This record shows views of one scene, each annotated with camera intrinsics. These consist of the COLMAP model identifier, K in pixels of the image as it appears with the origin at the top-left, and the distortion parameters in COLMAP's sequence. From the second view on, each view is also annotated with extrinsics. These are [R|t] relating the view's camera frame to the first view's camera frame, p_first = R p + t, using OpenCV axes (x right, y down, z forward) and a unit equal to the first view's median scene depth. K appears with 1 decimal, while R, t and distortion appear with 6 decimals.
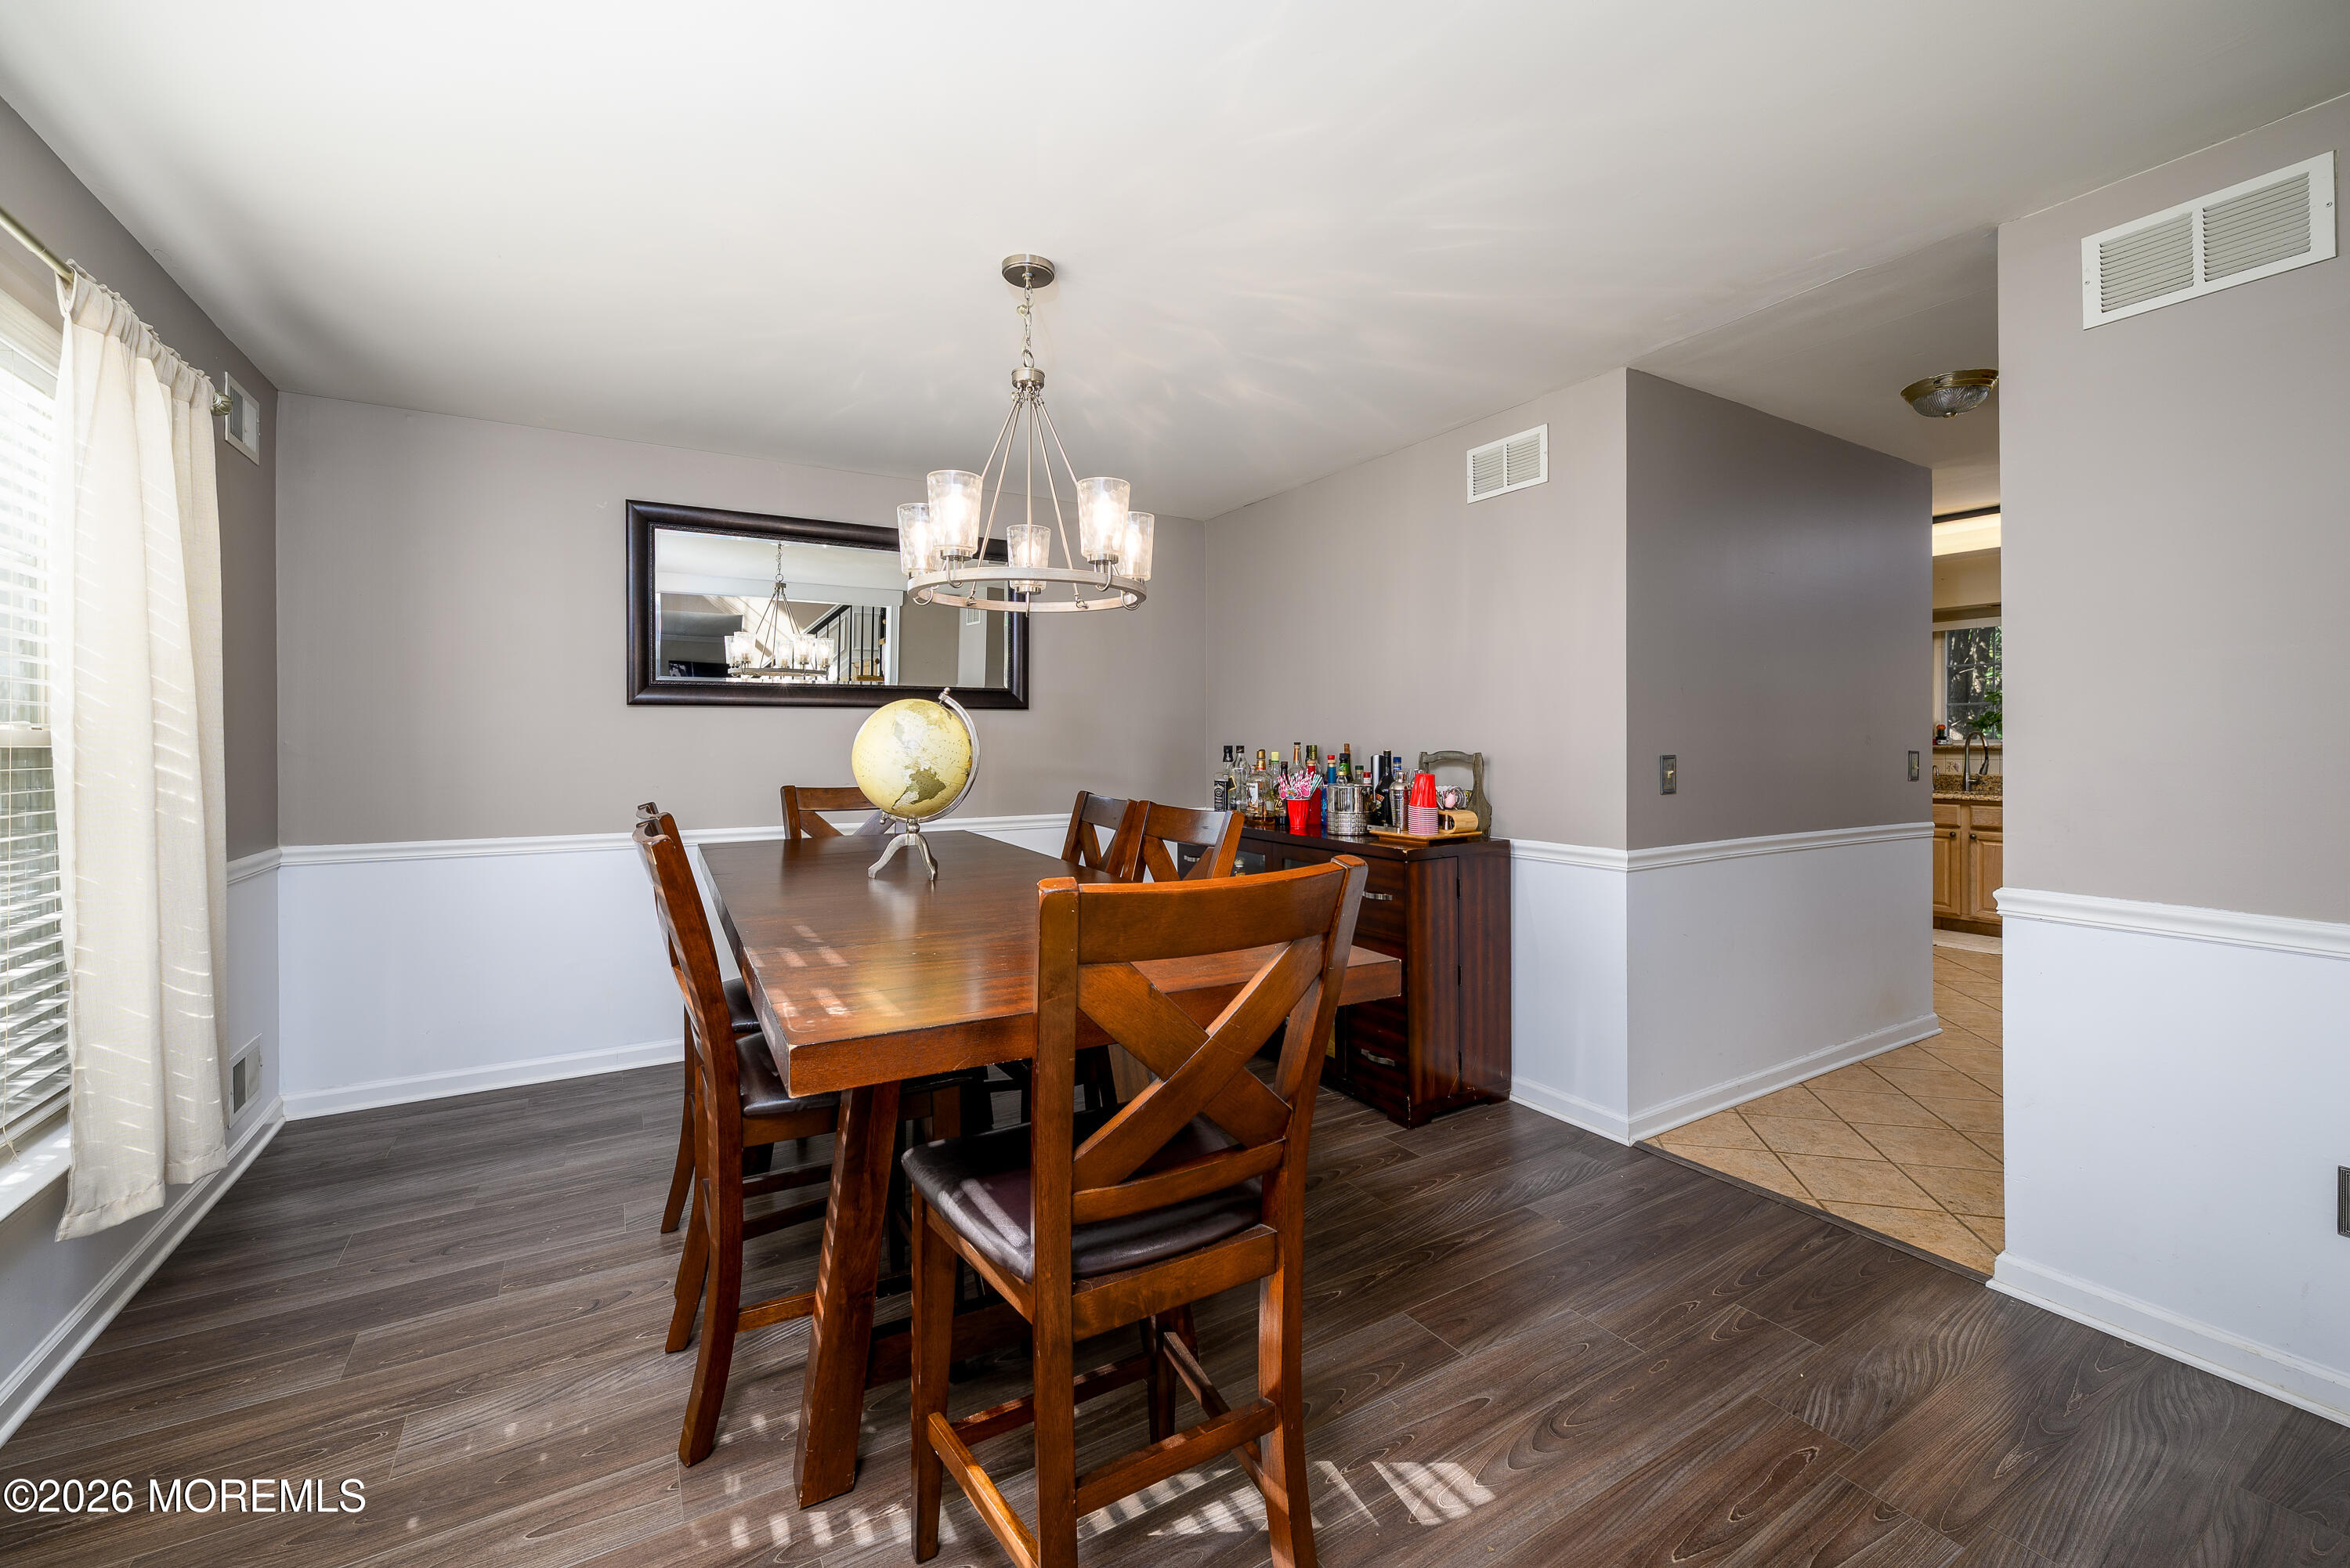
lens RADIAL K [[940.1, 0, 1176.0], [0, 940.1, 764.7], [0, 0, 1]] dist [0.001587, 0.000045]
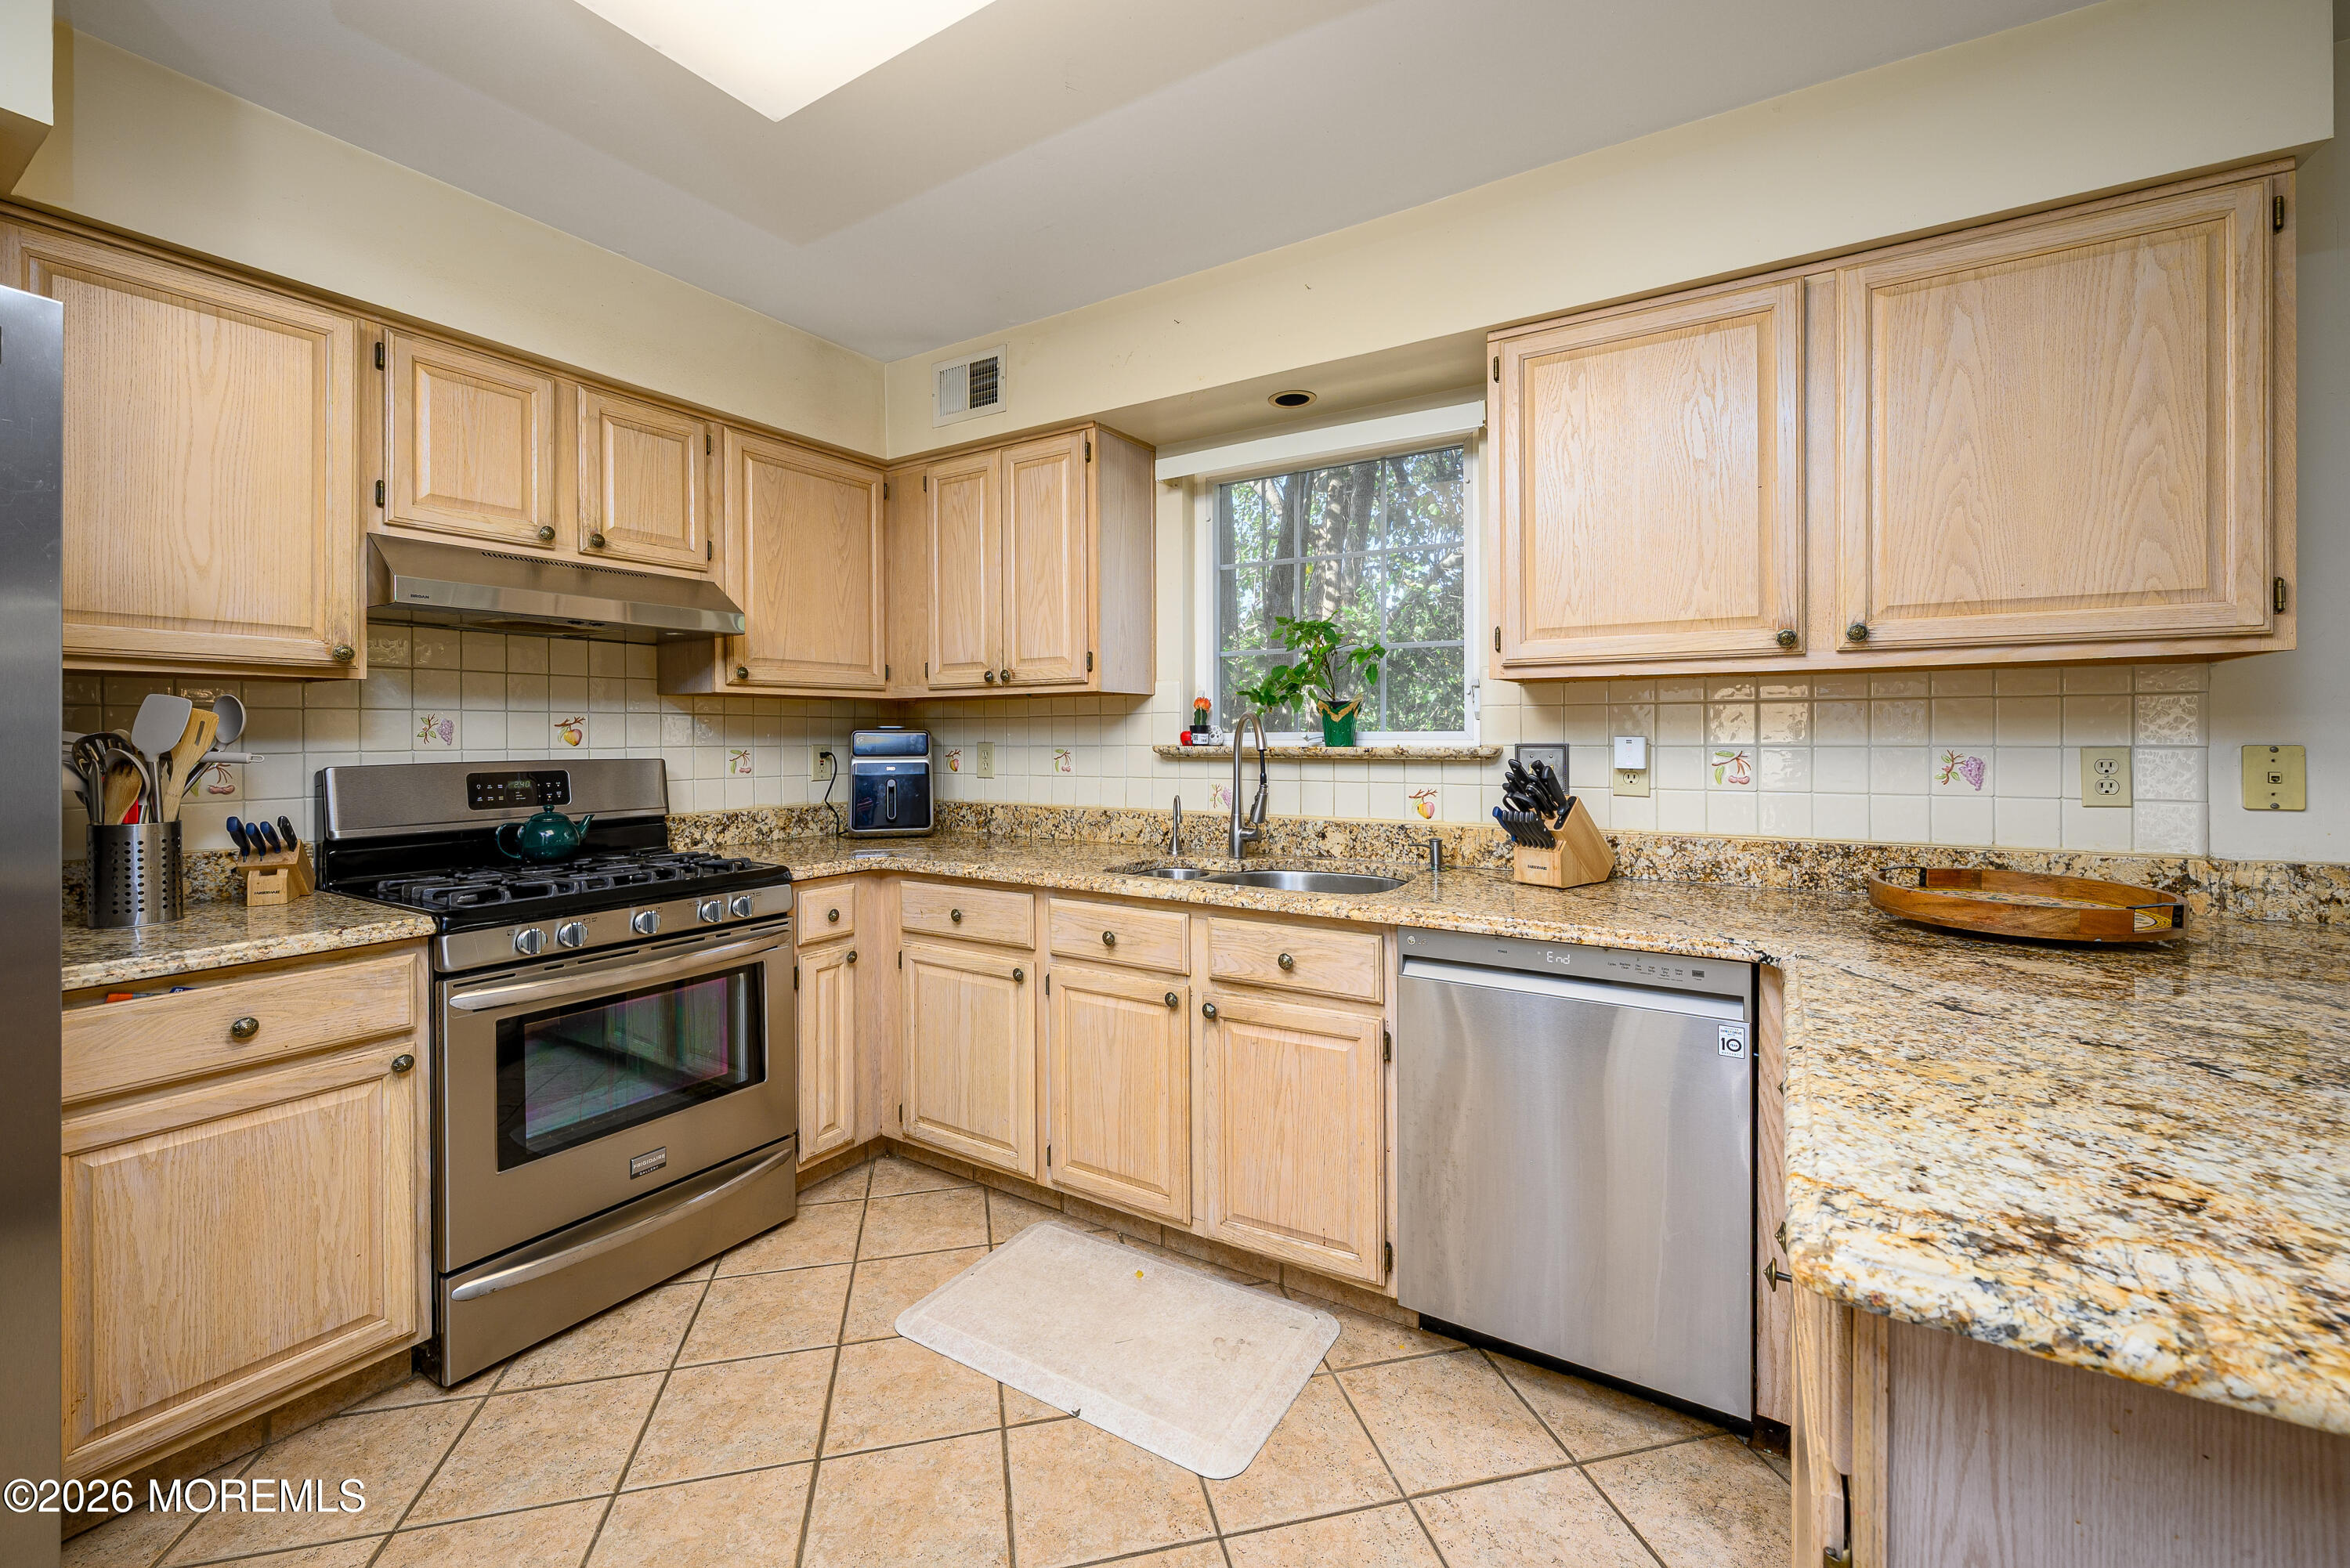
lens RADIAL K [[940.1, 0, 1173.8], [0, 940.1, 766.0], [0, 0, 1]] dist [0.001587, 0.000045]
pose [[0.889504, 0.001935, 0.456924, 0.653210], [0.005352, 0.999878, -0.014653, -0.006333], [-0.456896, 0.015480, 0.889385, 0.675642]]
